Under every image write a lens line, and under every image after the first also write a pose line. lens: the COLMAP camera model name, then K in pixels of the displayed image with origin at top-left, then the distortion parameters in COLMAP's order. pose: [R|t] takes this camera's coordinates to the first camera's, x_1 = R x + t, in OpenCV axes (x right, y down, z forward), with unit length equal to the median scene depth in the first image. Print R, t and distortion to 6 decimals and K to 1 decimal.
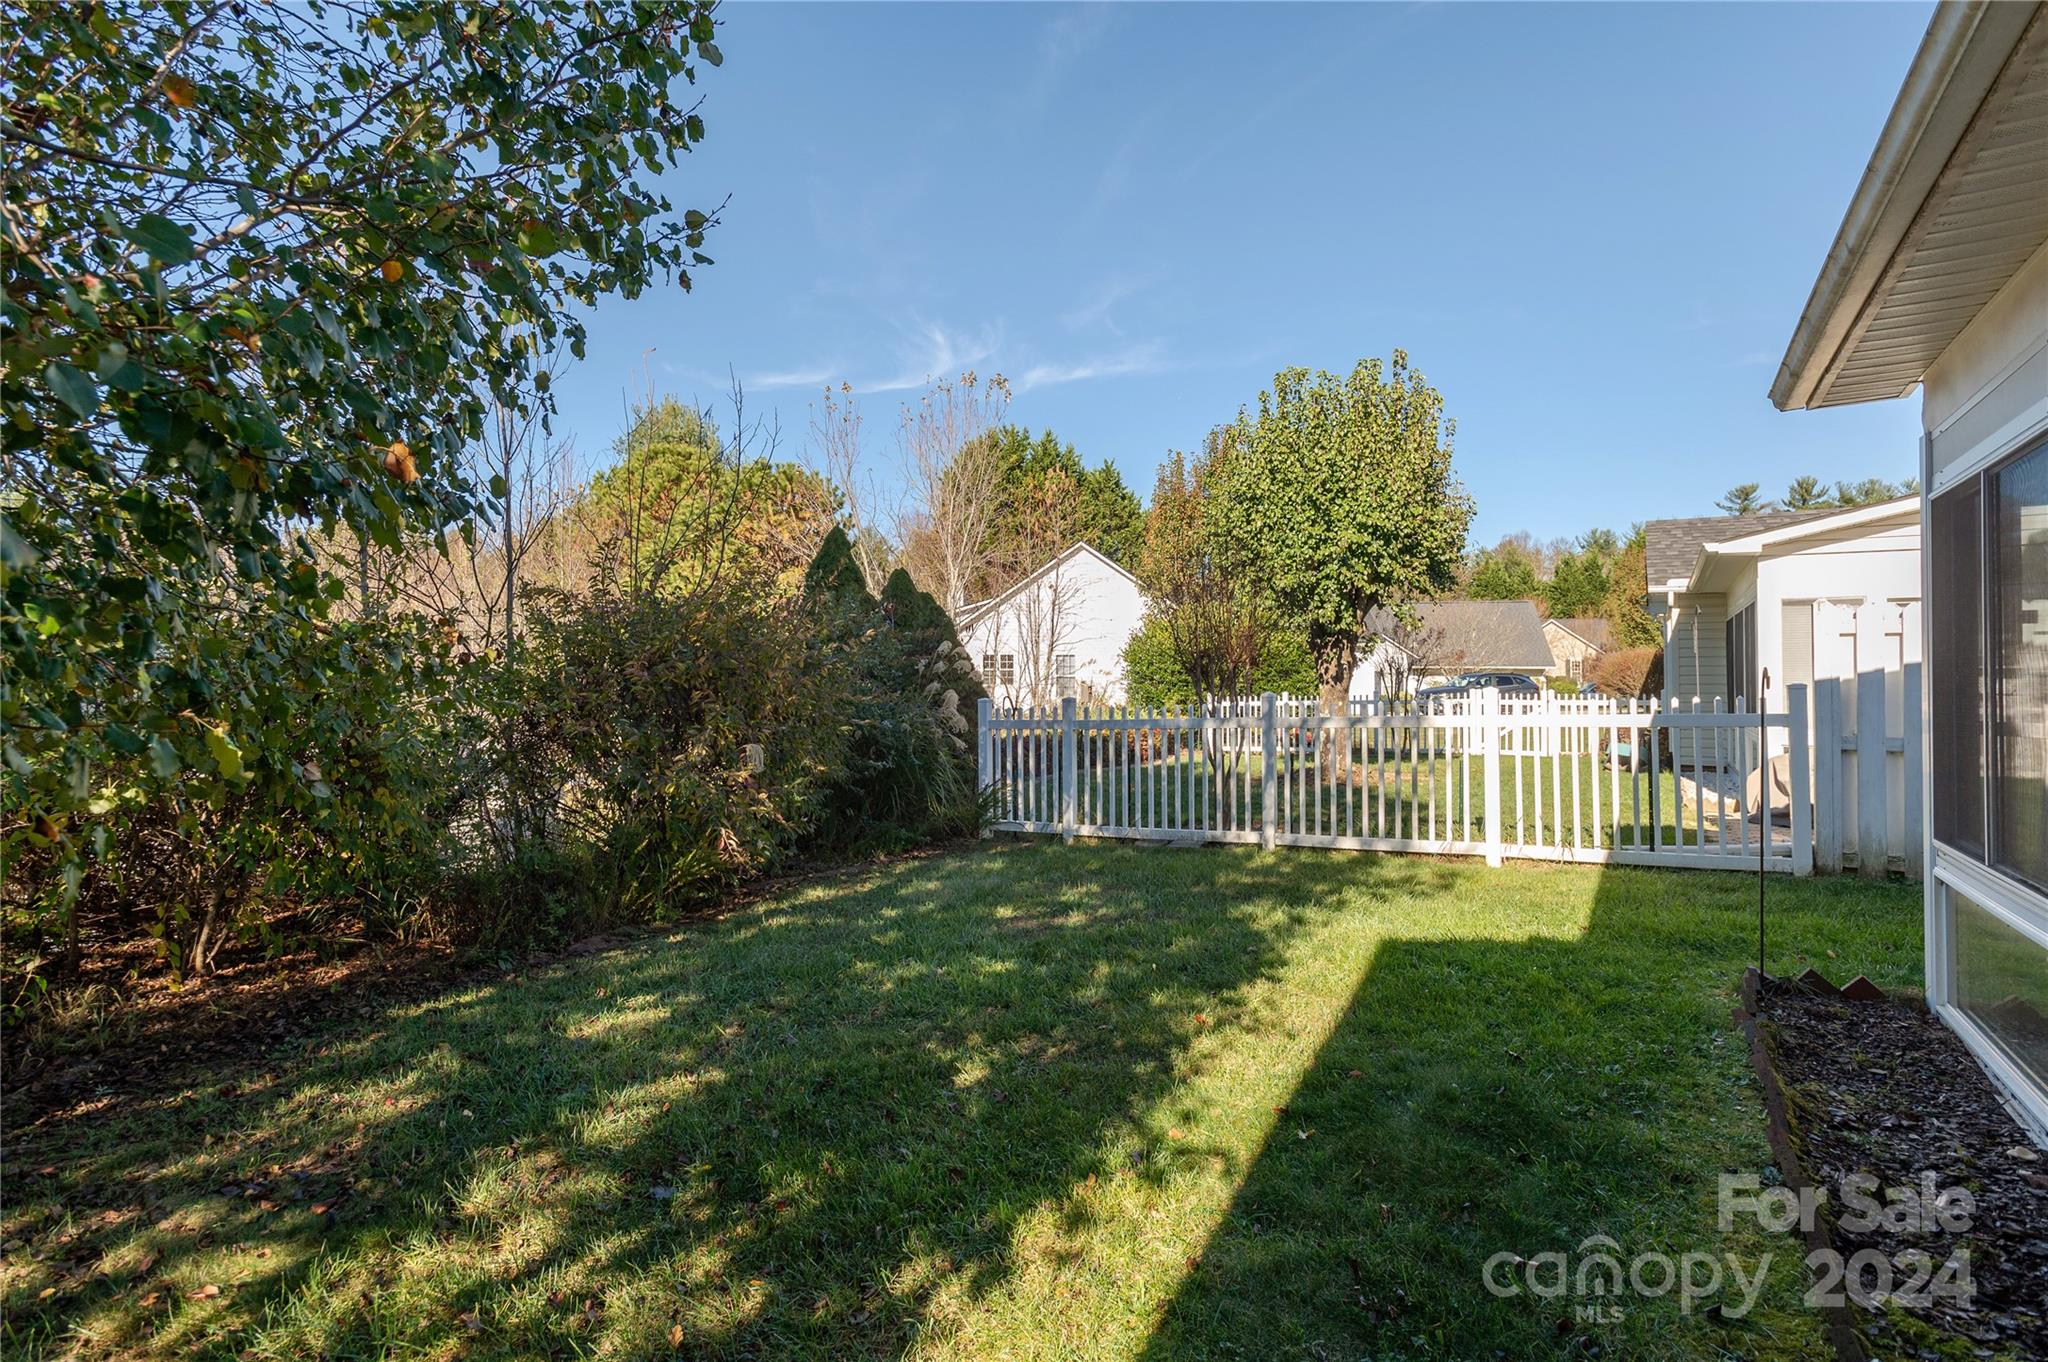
lens RADIAL K [[977.1, 0, 1024.0], [0, 977.1, 681.0], [0, 0, 1]] dist [-0.016725, -0.000047]
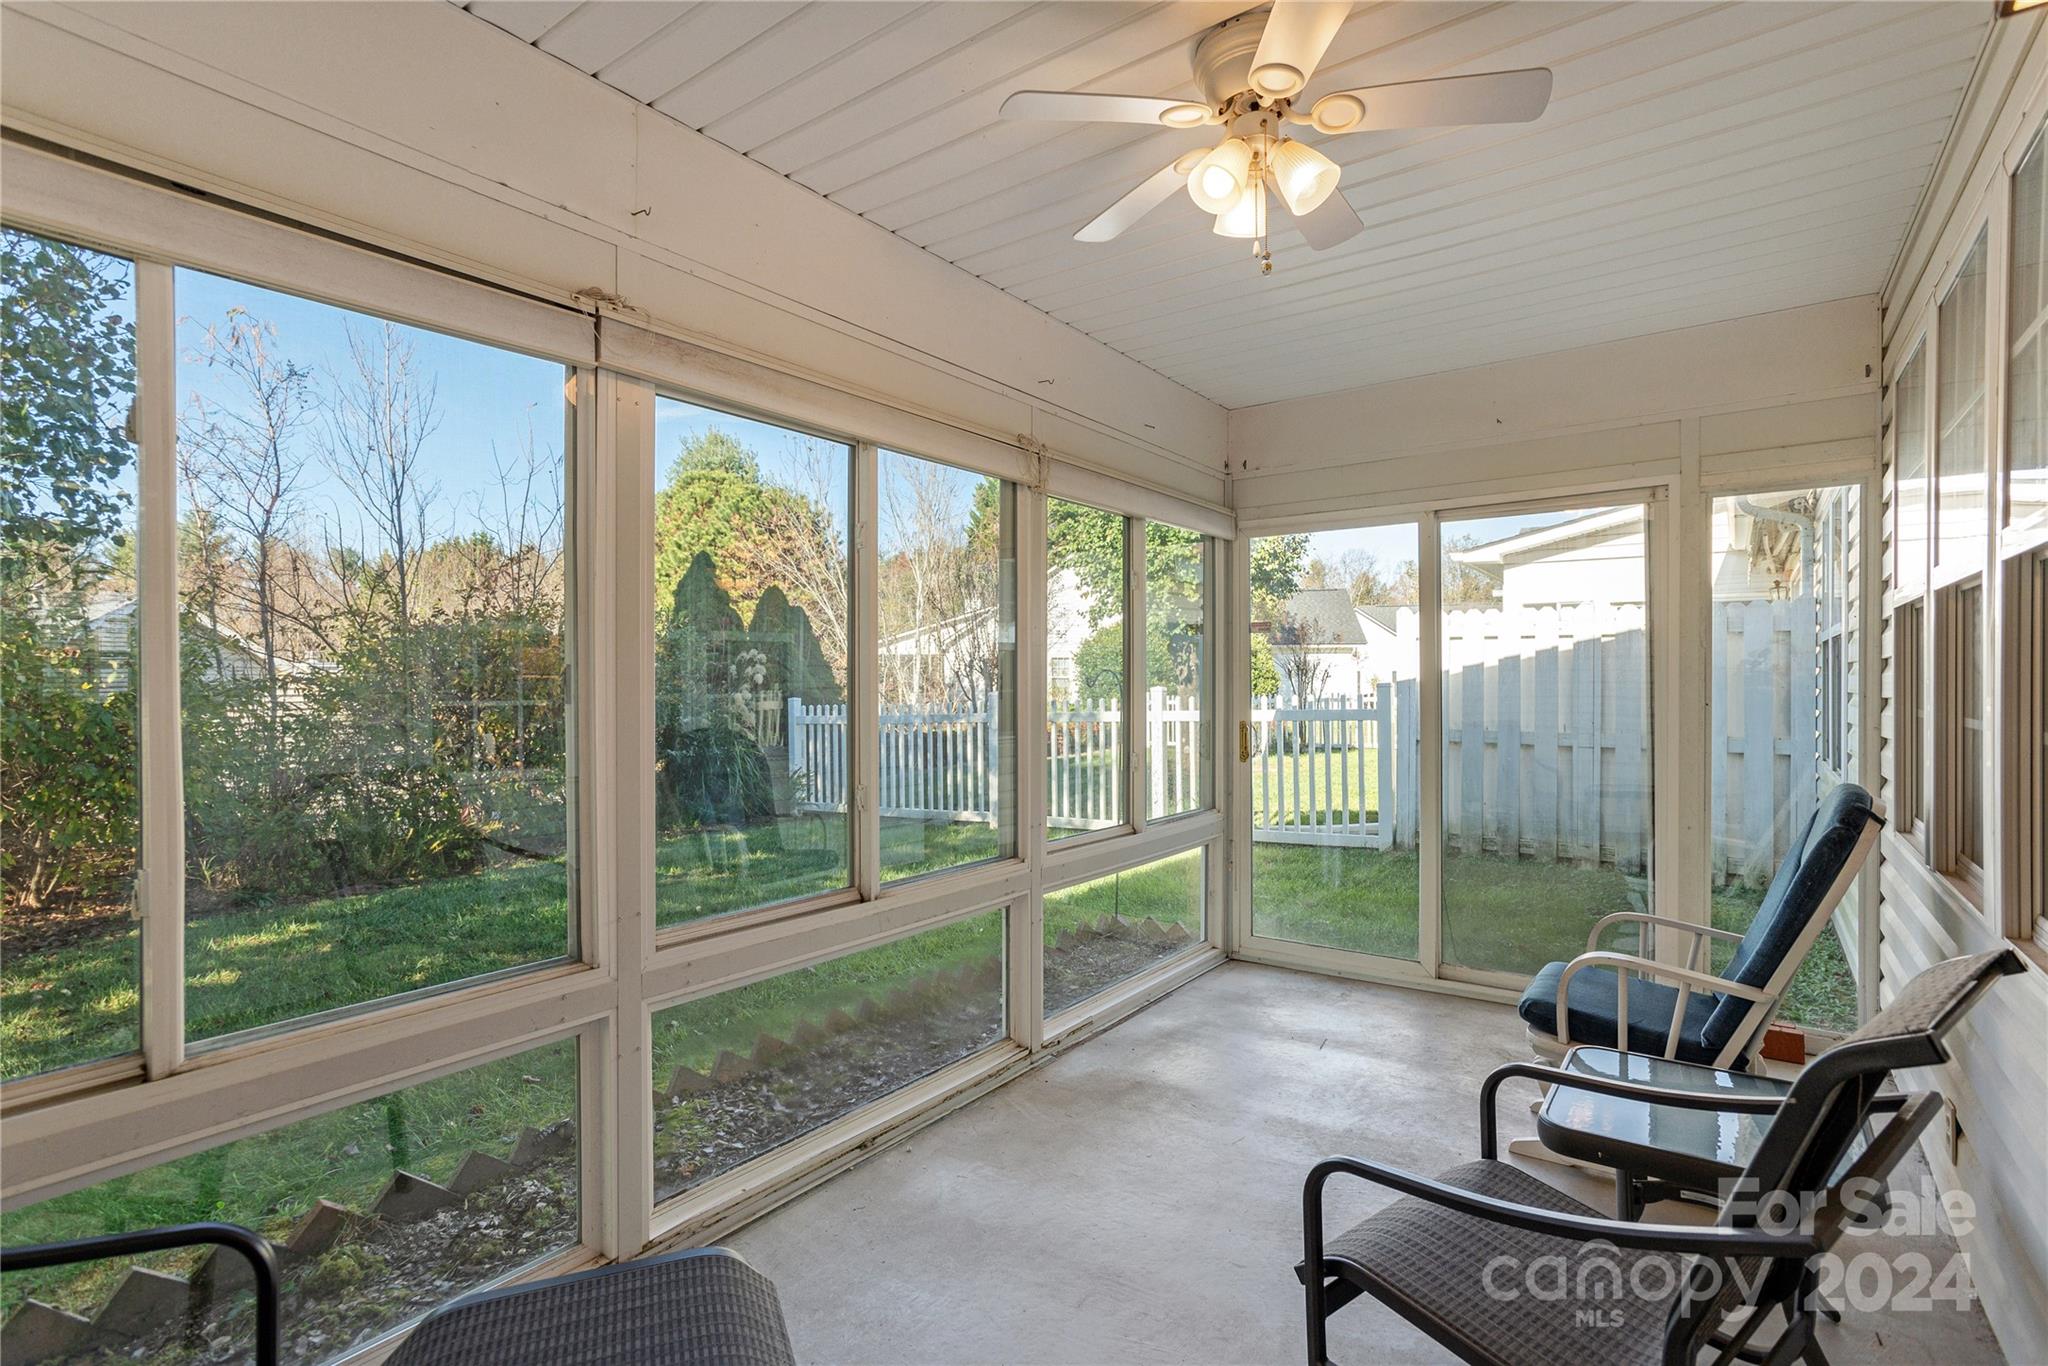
lens RADIAL K [[977.1, 0, 1024.0], [0, 977.1, 683.0], [0, 0, 1]] dist [-0.016725, -0.000047]
pose [[0.990264, -0.005800, -0.139080, 0.266207], [0.006480, 0.999969, 0.004432, -0.004464], [0.139050, -0.005290, 0.990271, -0.098417]]
